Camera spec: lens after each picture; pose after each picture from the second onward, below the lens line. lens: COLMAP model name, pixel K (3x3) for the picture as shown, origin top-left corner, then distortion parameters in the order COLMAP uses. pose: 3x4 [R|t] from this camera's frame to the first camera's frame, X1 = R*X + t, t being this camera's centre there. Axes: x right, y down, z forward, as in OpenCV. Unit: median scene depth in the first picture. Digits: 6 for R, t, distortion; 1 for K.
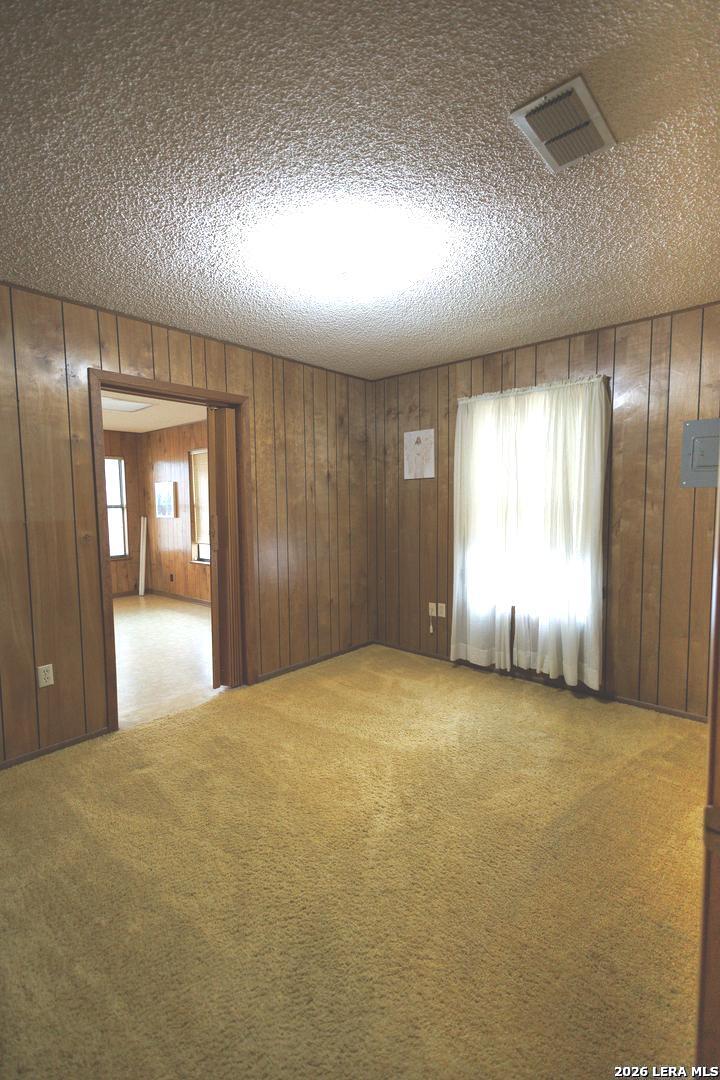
lens RADIAL K [[493.8, 0, 360.0], [0, 493.8, 540.0], [0, 0, 1]] dist [0.002608, 0.000496]
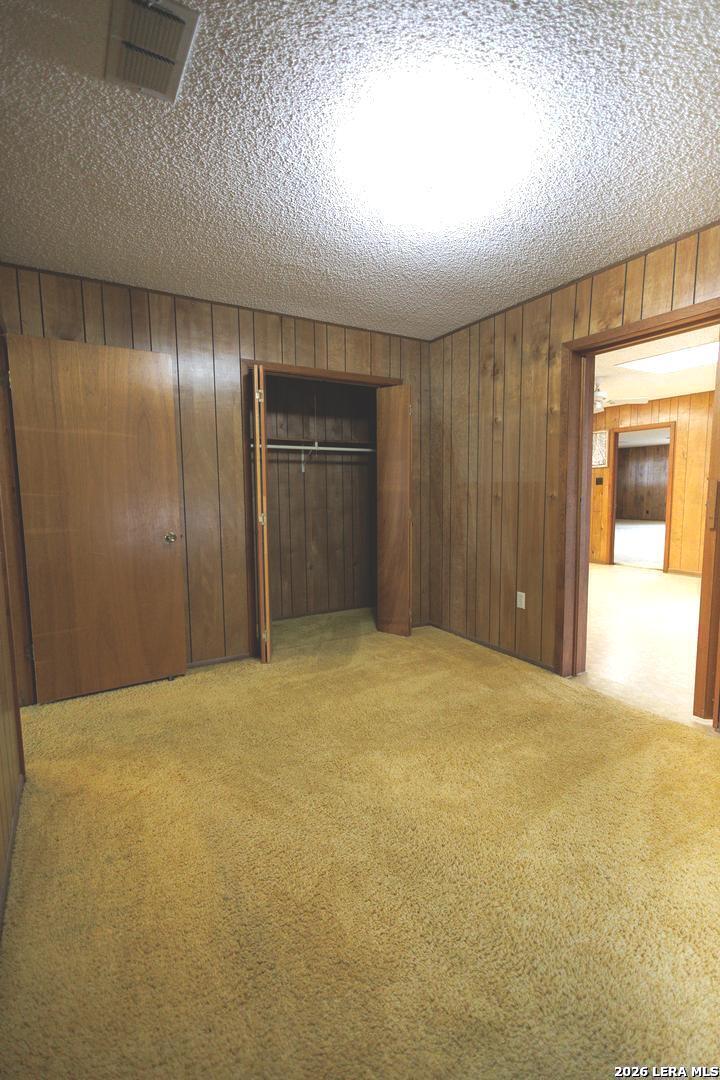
lens RADIAL K [[493.8, 0, 360.0], [0, 493.8, 540.0], [0, 0, 1]] dist [0.002608, 0.000496]
pose [[-0.297803, 0.115604, -0.947602, 0.691615], [-0.060300, 0.988380, 0.139529, -0.038921], [0.952721, 0.098693, -0.287372, 0.931949]]
